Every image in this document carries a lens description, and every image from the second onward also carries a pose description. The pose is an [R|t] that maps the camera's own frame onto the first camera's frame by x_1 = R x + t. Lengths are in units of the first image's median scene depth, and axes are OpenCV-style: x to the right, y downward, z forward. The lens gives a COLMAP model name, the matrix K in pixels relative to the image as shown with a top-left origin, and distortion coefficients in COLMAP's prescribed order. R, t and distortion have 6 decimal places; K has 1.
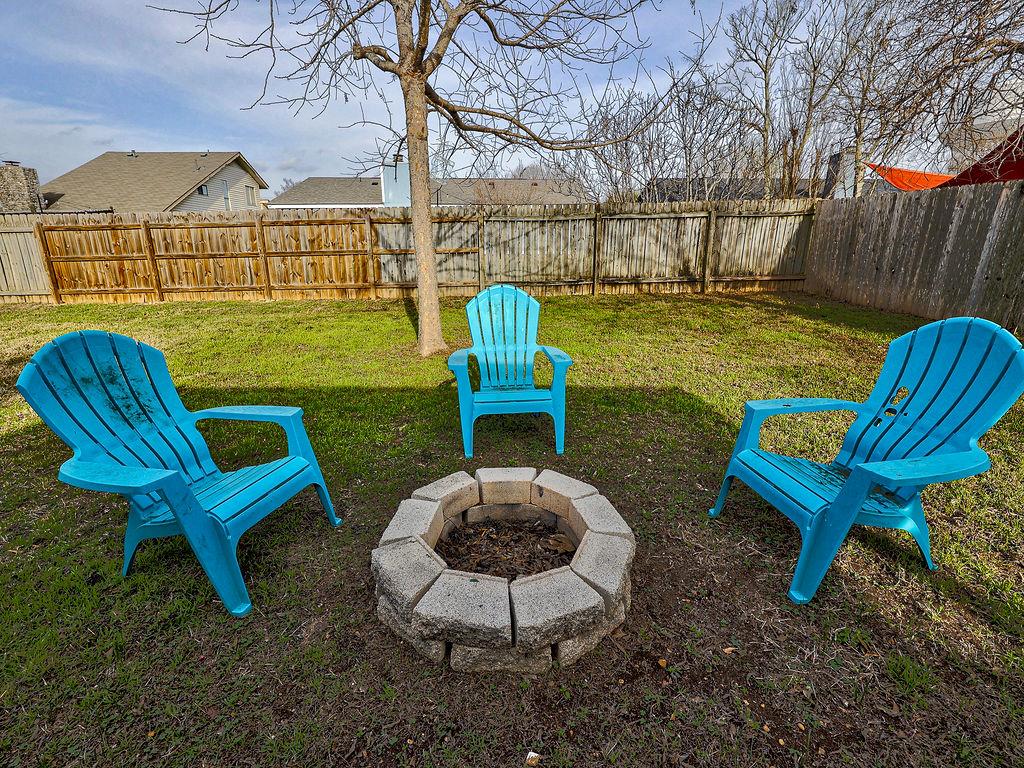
lens RADIAL K [[458.1, 0, 512.0], [0, 458.1, 384.0], [0, 0, 1]] dist [-0.004575, -0.000160]
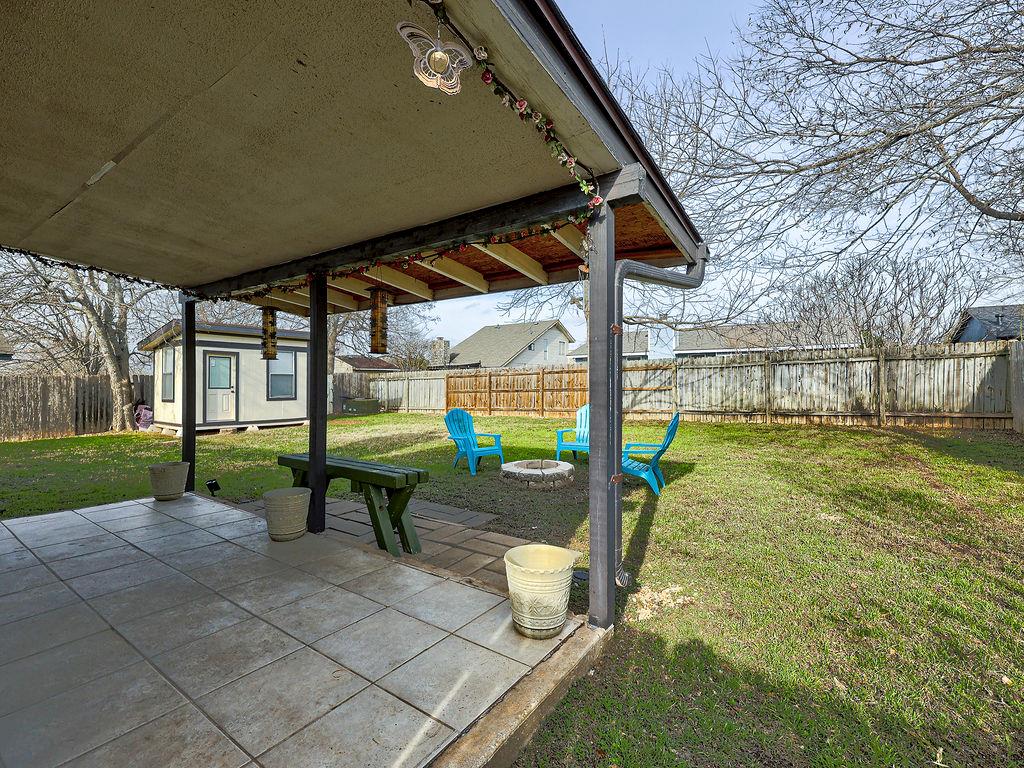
lens RADIAL K [[470.9, 0, 512.0], [0, 470.9, 384.0], [0, 0, 1]] dist [-0.002576, -0.000625]
pose [[0.809257, -0.002210, -0.587451, 0.372960], [-0.165285, 0.958740, -0.231299, 0.109886], [0.563724, 0.284277, 0.775501, -0.397978]]
